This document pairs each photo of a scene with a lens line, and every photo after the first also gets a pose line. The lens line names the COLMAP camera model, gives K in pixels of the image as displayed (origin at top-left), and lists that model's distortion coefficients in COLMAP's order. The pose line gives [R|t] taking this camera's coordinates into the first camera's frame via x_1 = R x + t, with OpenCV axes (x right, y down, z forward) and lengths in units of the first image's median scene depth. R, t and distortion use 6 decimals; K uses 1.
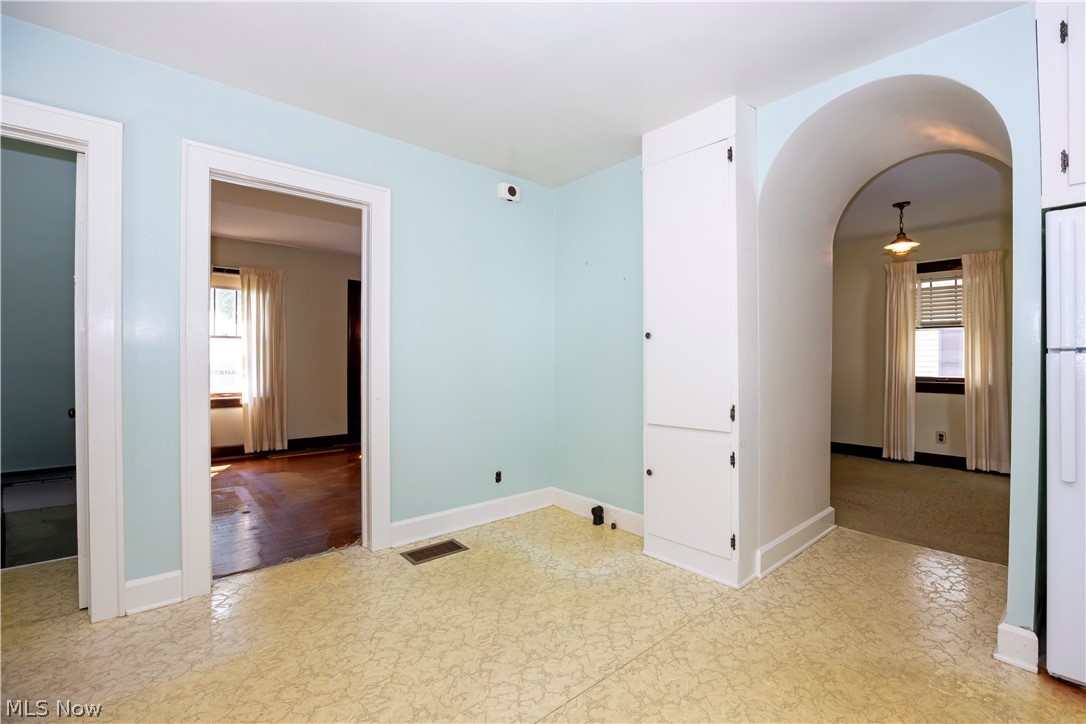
lens RADIAL K [[465.9, 0, 547.1], [0, 465.9, 368.0], [0, 0, 1]] dist [-0.029045, 0.000039]
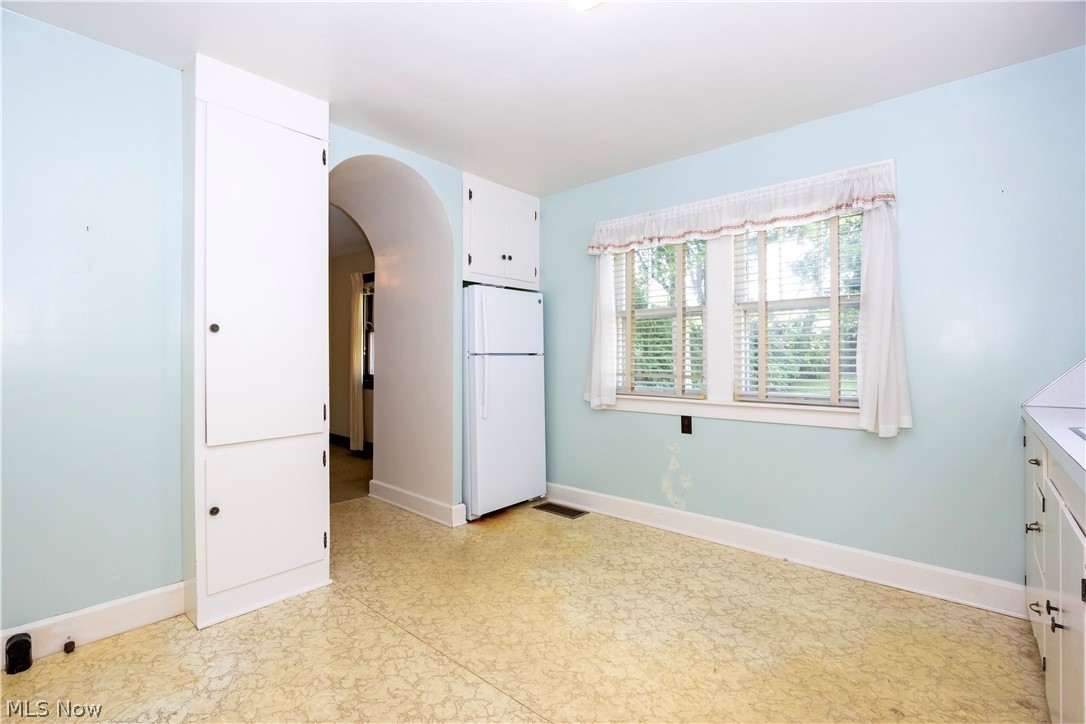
lens RADIAL K [[484.9, 0, 542.1], [0, 484.9, 355.7], [0, 0, 1]] dist [-0.000607, -0.000312]
pose [[-0.124428, 0.004501, 0.992218, -0.778119], [0.010989, 0.999935, -0.003158, -0.019925], [-0.992168, 0.010510, -0.124469, 0.717622]]
